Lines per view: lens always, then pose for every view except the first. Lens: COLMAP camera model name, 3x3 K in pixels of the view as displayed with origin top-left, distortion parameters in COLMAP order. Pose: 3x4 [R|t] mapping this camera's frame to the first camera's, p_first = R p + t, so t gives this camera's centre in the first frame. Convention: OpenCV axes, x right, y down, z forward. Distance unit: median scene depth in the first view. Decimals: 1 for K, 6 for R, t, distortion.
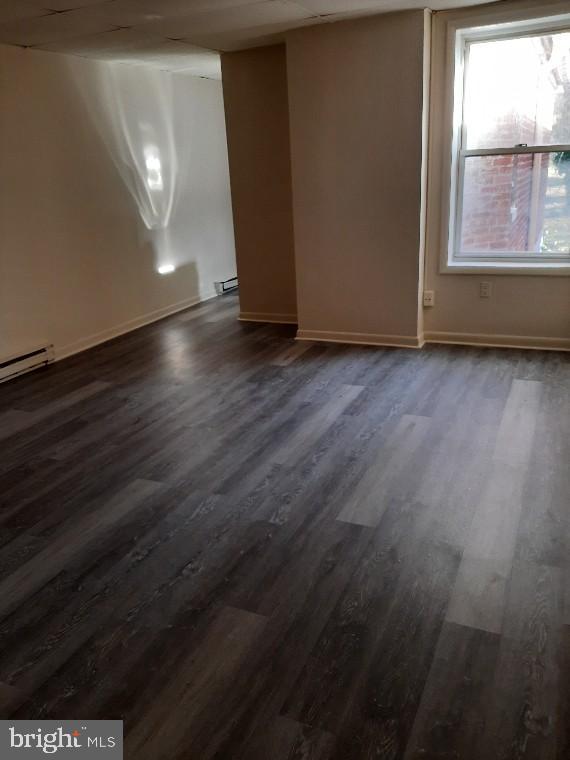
lens RADIAL K [[597.0, 0, 280.3], [0, 597.0, 379.0], [0, 0, 1]] dist [0.101773, -0.208467]
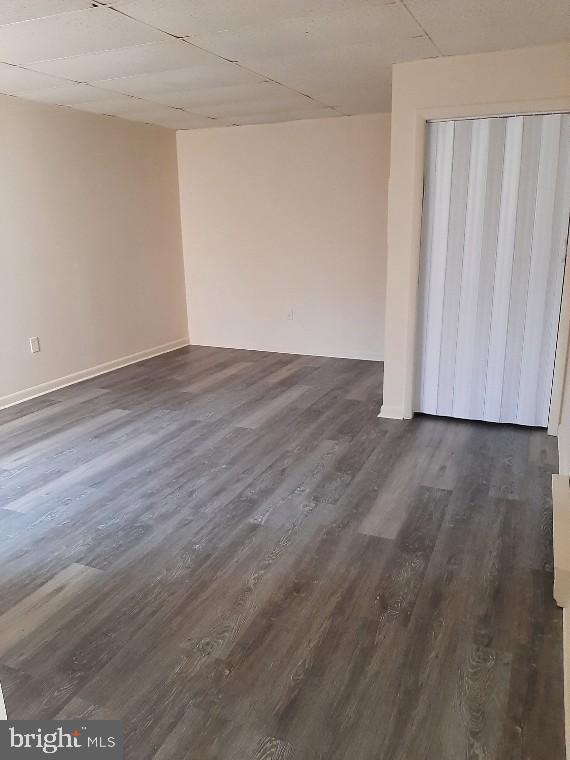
lens RADIAL K [[597.0, 0, 280.3], [0, 597.0, 379.0], [0, 0, 1]] dist [0.101773, -0.208467]
pose [[-0.997001, 0.076739, -0.010030, -0.248374], [0.057574, 0.822053, 0.566493, -0.614712], [0.051718, 0.564216, -0.824006, 1.781802]]
